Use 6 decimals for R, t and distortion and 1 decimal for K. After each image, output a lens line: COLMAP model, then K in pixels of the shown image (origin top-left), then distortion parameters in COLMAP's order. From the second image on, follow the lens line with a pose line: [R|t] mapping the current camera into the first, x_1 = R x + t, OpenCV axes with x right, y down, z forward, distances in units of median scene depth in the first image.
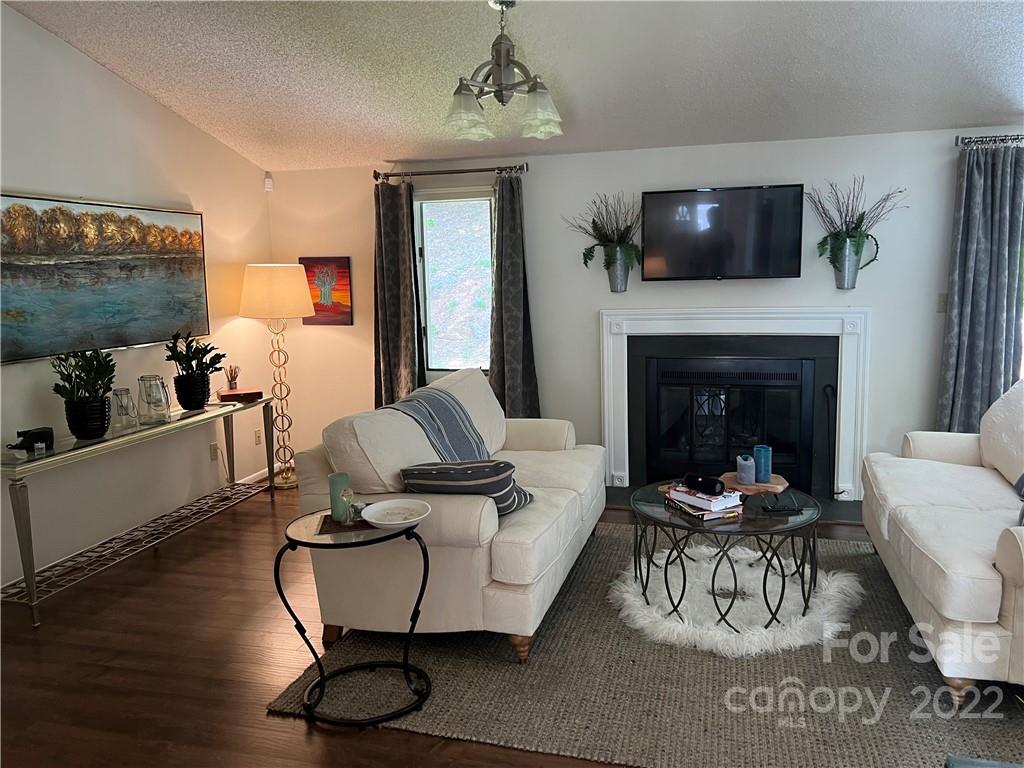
lens RADIAL K [[763.0, 0, 519.9], [0, 763.0, 382.5], [0, 0, 1]] dist [0.055732, -0.066125]
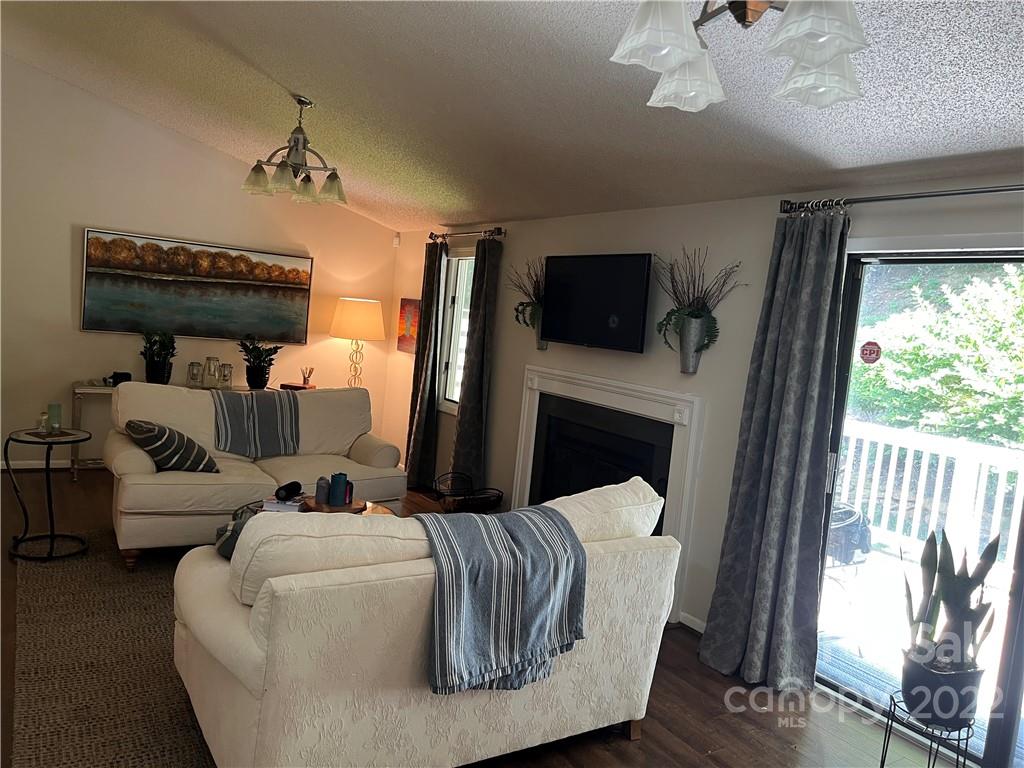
lens RADIAL K [[763.0, 0, 512.2], [0, 763.0, 382.8], [0, 0, 1]] dist [0.055732, -0.066125]
pose [[0.734074, 0.150474, -0.662188, 0.897102], [-0.208417, 0.978000, -0.008805, -0.064660], [0.646295, 0.144475, 0.749286, 0.231644]]
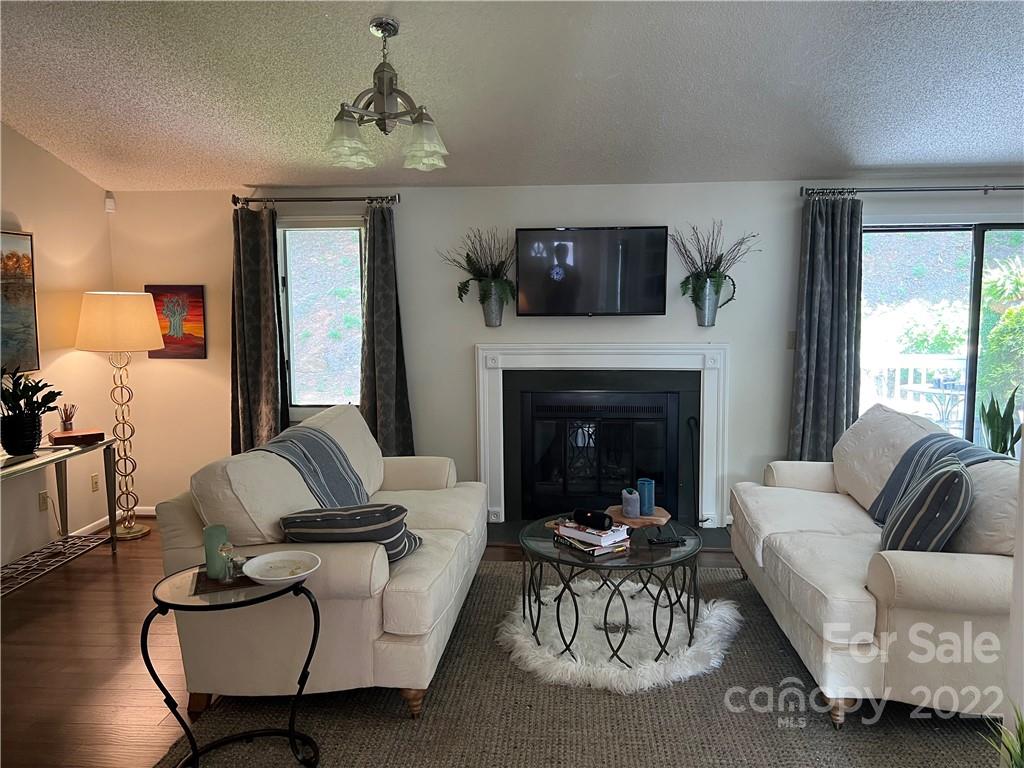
lens RADIAL K [[763.0, 0, 516.5], [0, 763.0, 389.8], [0, 0, 1]] dist [0.055732, -0.066125]
pose [[0.982095, -0.005826, 0.188295, -0.032842], [0.011802, 0.999461, -0.030635, -0.005456], [-0.188015, 0.032309, 0.981635, 0.021226]]
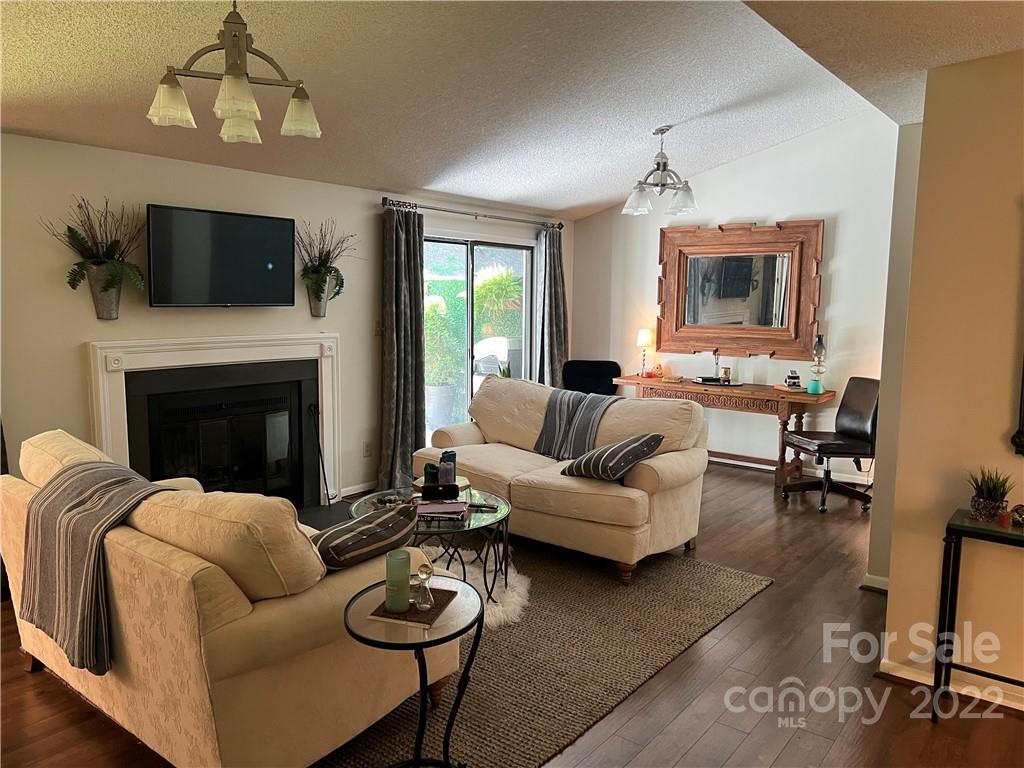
lens RADIAL K [[763.0, 0, 514.9], [0, 763.0, 388.4], [0, 0, 1]] dist [0.055732, -0.066125]
pose [[0.380255, -0.089110, 0.920579, -0.532689], [0.108373, 0.992784, 0.051335, -0.046586], [-0.918511, 0.080245, 0.387168, 0.329153]]
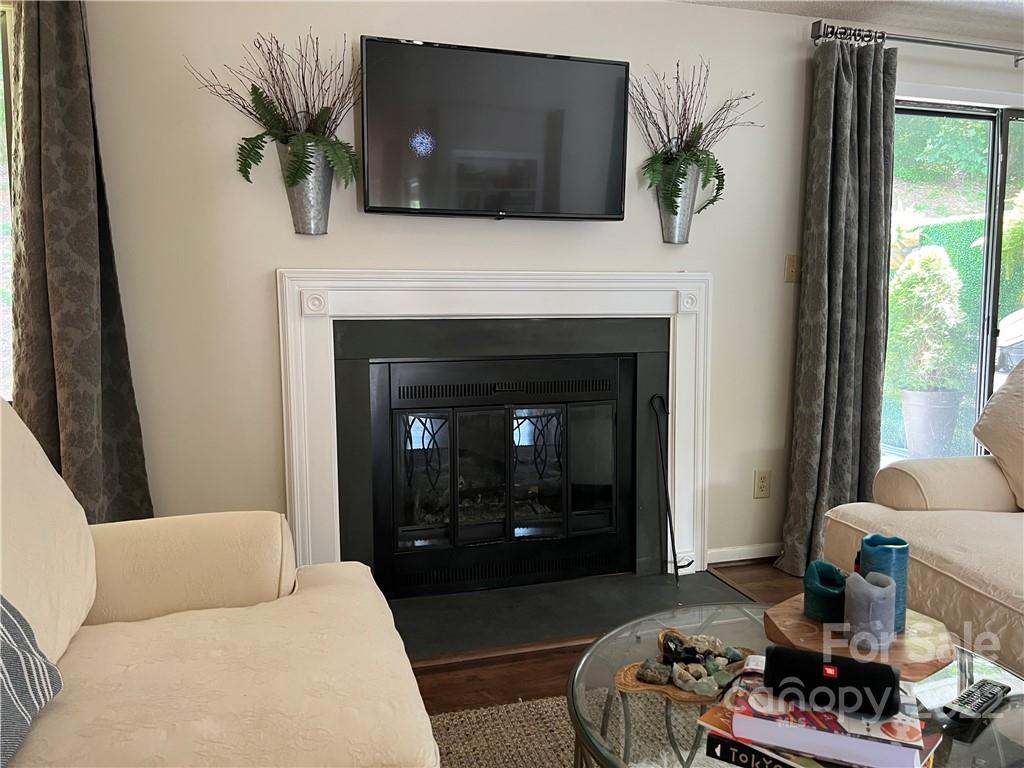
lens RADIAL K [[763.0, 0, 507.3], [0, 763.0, 379.0], [0, 0, 1]] dist [0.055732, -0.066125]
pose [[0.849761, -0.035504, 0.525971, -0.037778], [0.061053, 0.997644, -0.031296, 0.002147], [-0.523621, 0.058706, 0.849926, 0.565768]]
